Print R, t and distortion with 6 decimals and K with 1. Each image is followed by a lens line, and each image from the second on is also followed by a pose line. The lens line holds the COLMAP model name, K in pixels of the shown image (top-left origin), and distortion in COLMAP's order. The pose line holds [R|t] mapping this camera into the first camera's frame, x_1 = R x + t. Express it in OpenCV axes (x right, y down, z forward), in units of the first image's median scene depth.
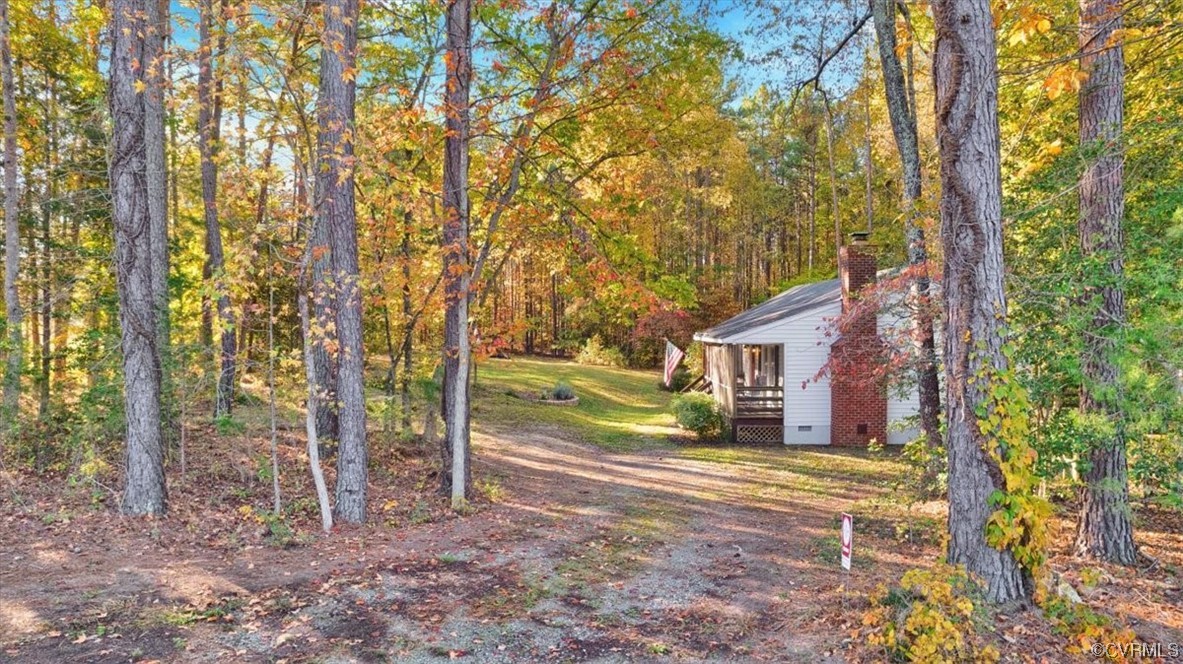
lens RADIAL K [[764.7, 0, 588.8], [0, 764.7, 331.4], [0, 0, 1]] dist [-0.044212, 0.038831]
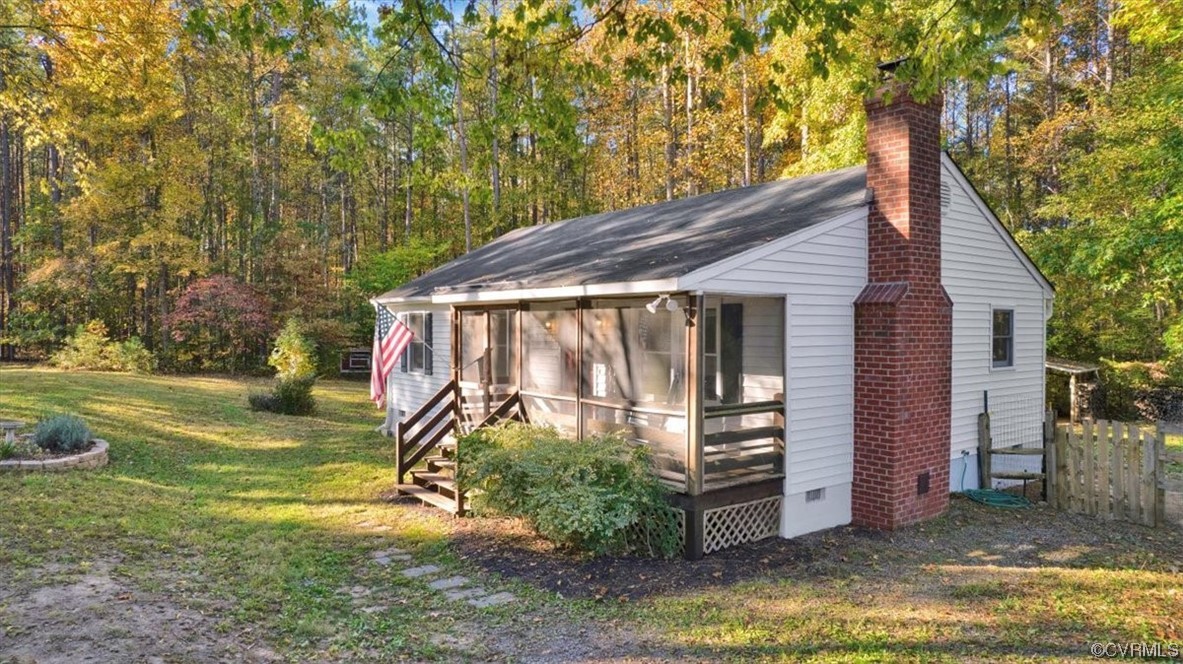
lens RADIAL K [[764.7, 0, 588.9], [0, 764.7, 330.6], [0, 0, 1]] dist [-0.044212, 0.038831]
pose [[0.803534, -0.000311, 0.595259, -0.136615], [0.001292, 0.999998, -0.001222, 0.064800], [-0.595257, 0.001752, 0.803533, 1.362725]]
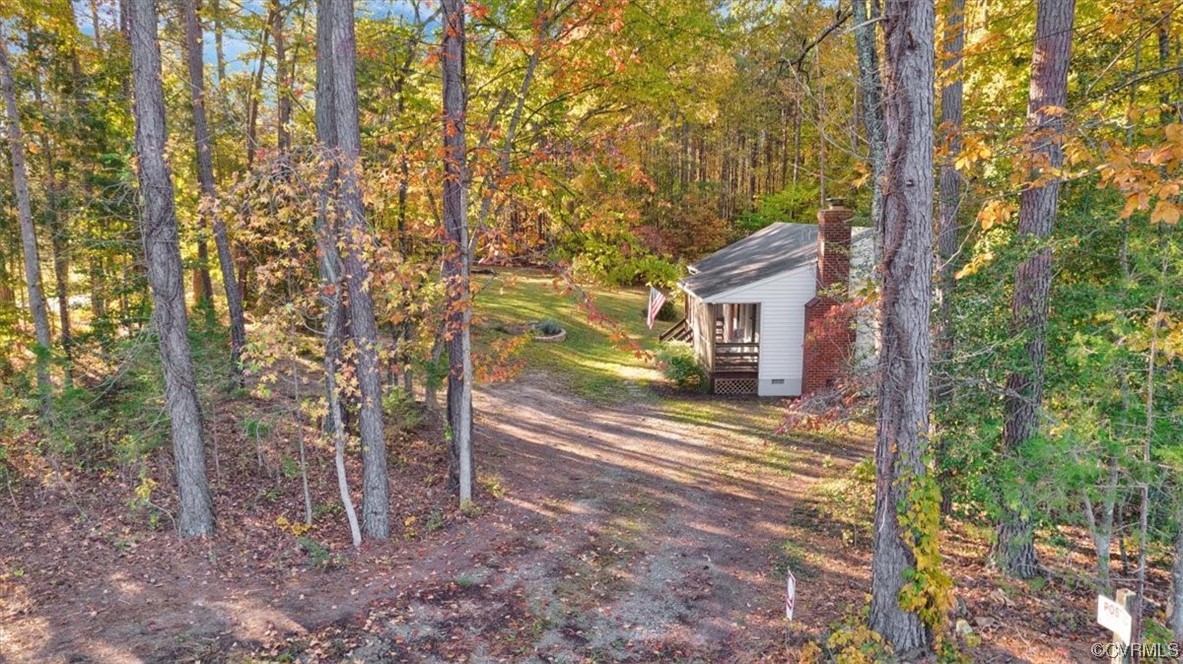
lens RADIAL K [[764.7, 0, 589.1], [0, 764.7, 335.5], [0, 0, 1]] dist [-0.044212, 0.038831]
pose [[0.999773, -0.001700, 0.021245, -0.009796], [-0.001560, 0.988301, 0.152506, -0.187893], [-0.021256, -0.152505, 0.988074, -0.089960]]
